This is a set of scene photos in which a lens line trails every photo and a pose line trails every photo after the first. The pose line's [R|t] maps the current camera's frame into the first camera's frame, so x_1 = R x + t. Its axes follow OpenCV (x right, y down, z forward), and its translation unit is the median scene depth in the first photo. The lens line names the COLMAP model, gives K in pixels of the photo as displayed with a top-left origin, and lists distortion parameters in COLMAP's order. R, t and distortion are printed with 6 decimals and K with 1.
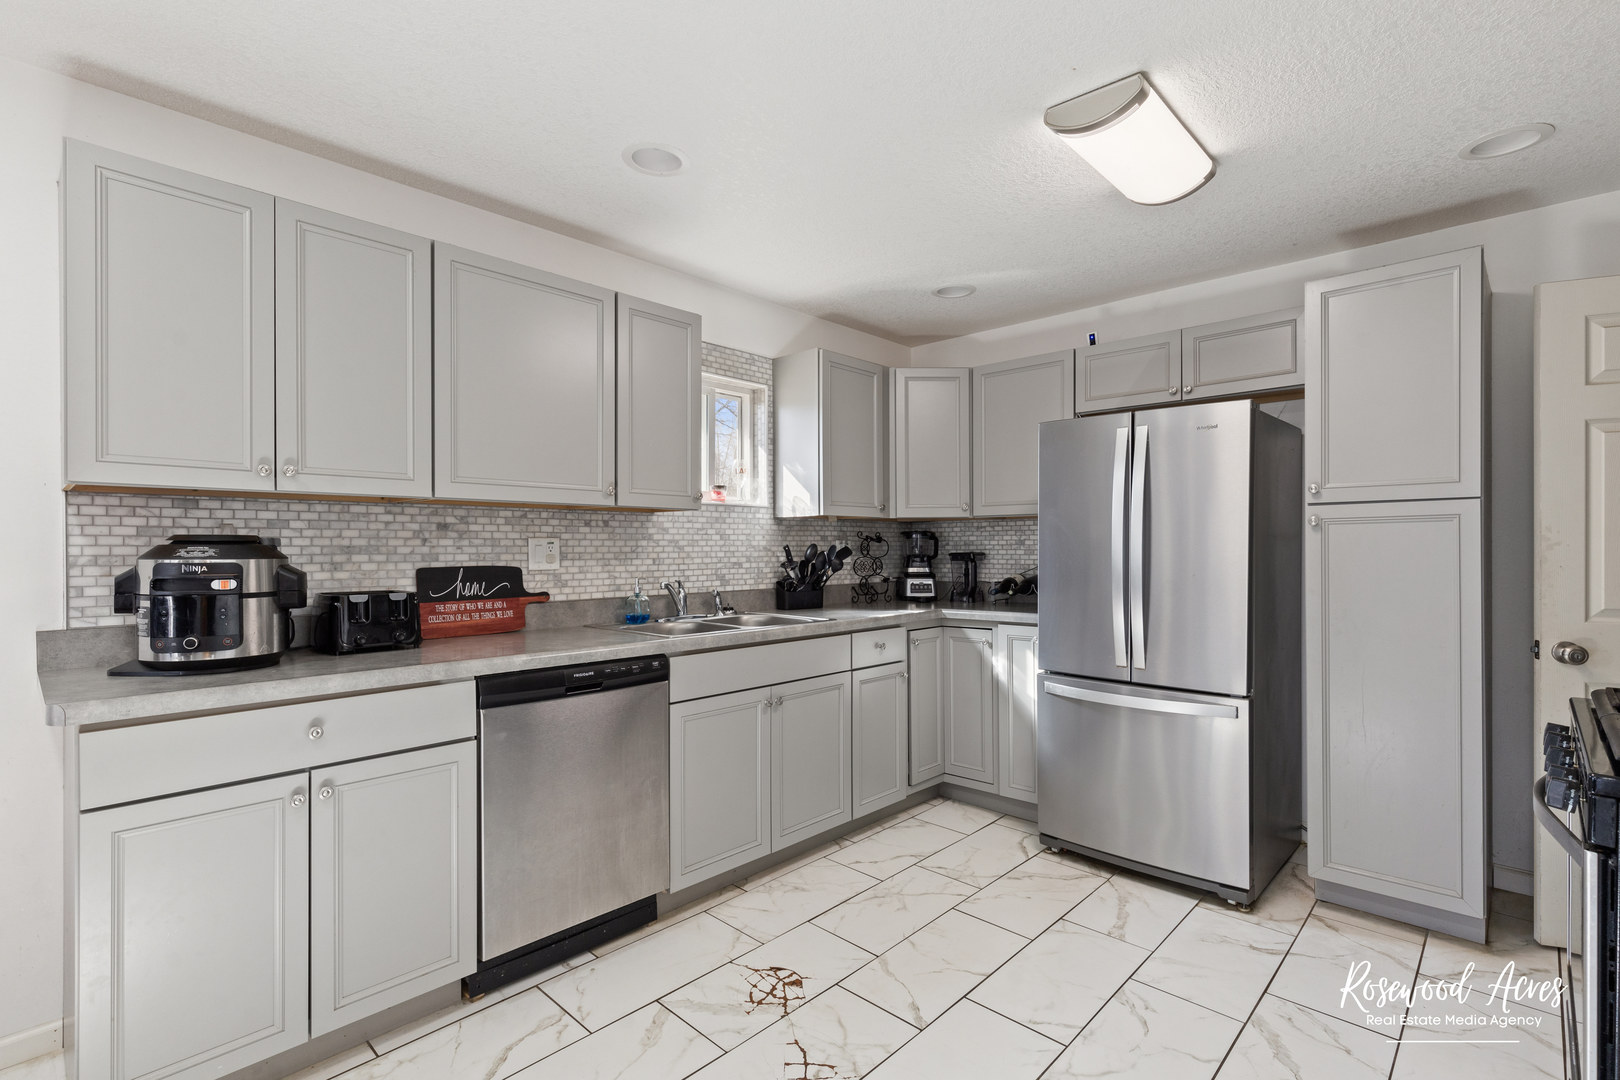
lens RADIAL K [[752.0, 0, 810.0], [0, 752.0, 540.0], [0, 0, 1]] dist [0.004267, 0.000459]
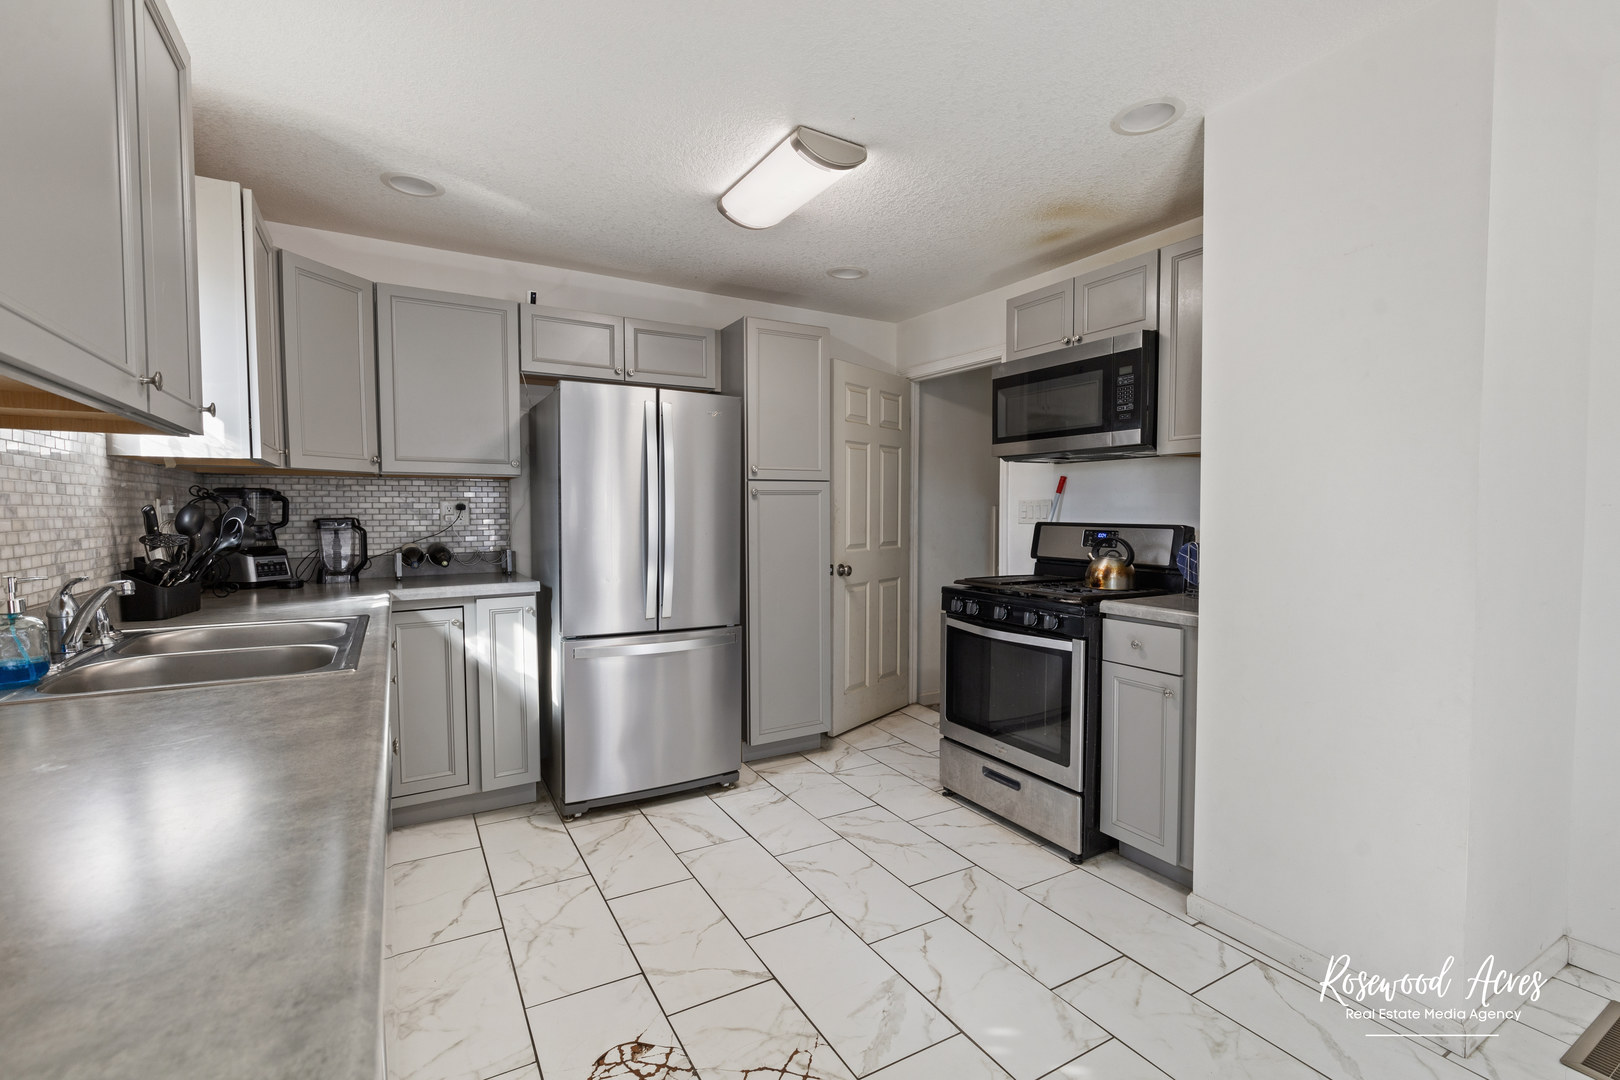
lens RADIAL K [[726.3, 0, 810.0], [0, 726.3, 540.0], [0, 0, 1]] dist [0.002759, 0.000163]
pose [[0.283423, -0.034274, 0.958382, -0.482334], [-0.007328, 0.999255, 0.037903, 0.009239], [-0.958967, -0.017765, 0.282961, 0.428110]]
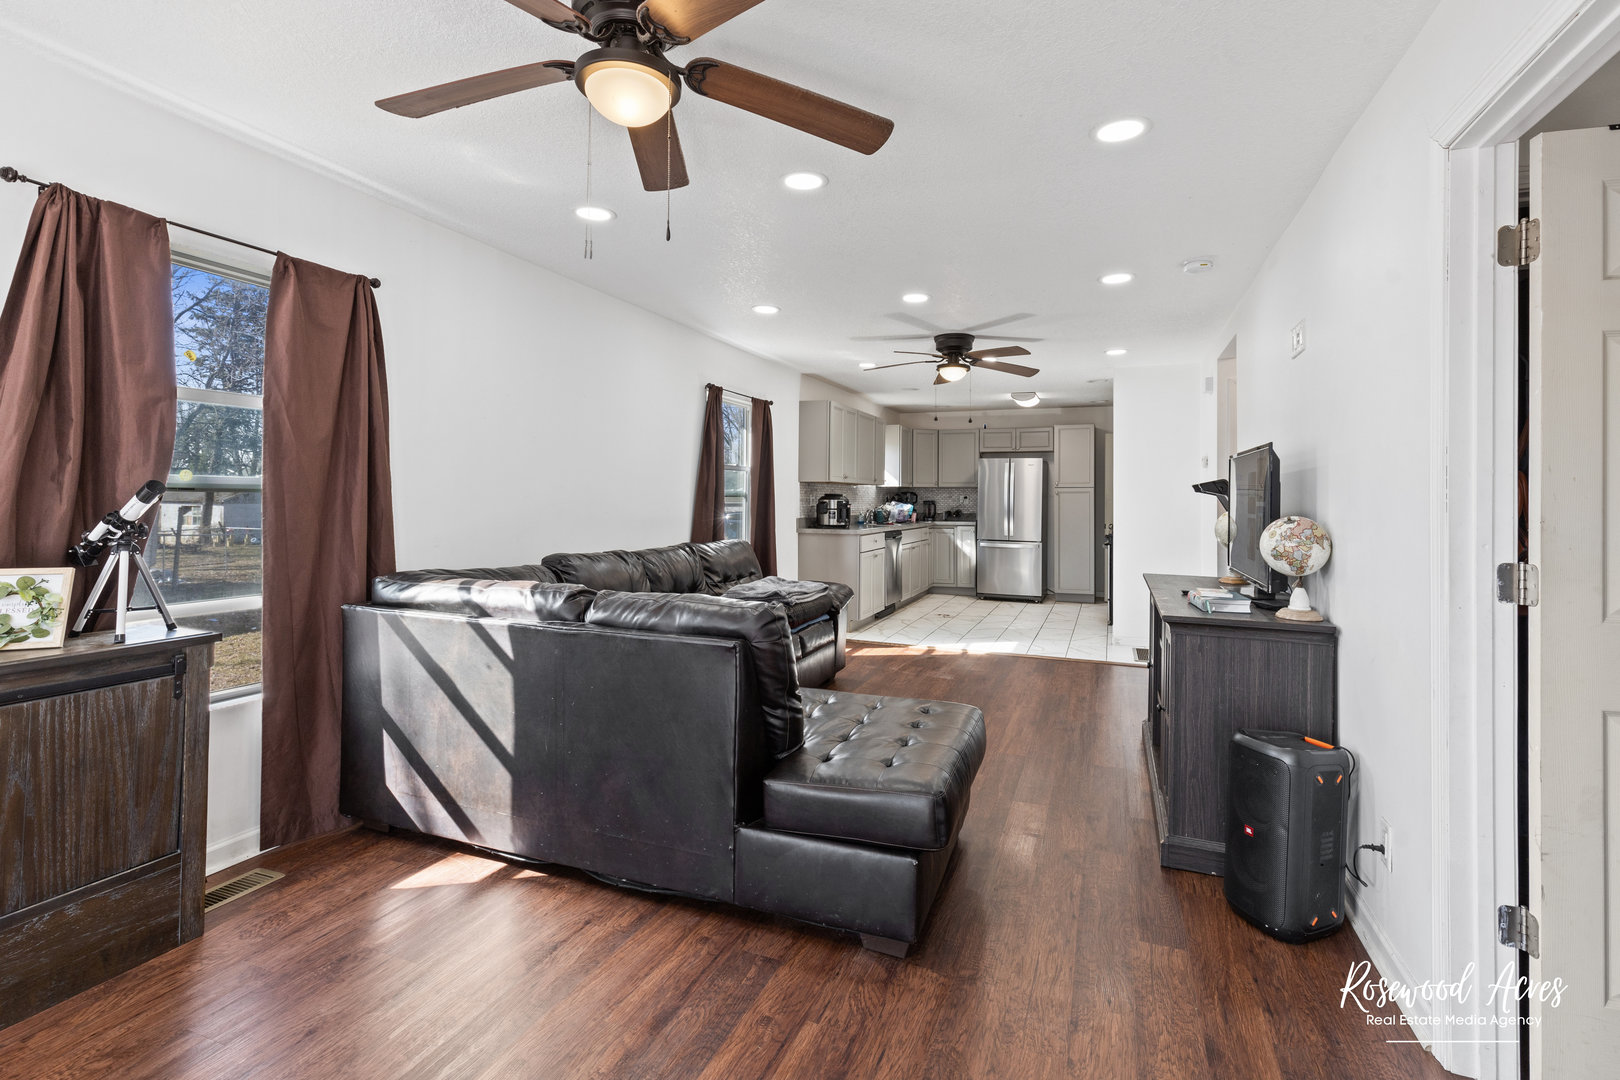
lens RADIAL K [[727.6, 0, 807.9], [0, 727.6, 493.6], [0, 0, 1]] dist [0.000977, 0.000035]
pose [[0.930829, 0.011872, 0.365263, -1.363249], [-0.012345, 0.999923, -0.001039, 0.001311], [-0.365247, -0.003542, 0.930904, -1.424401]]
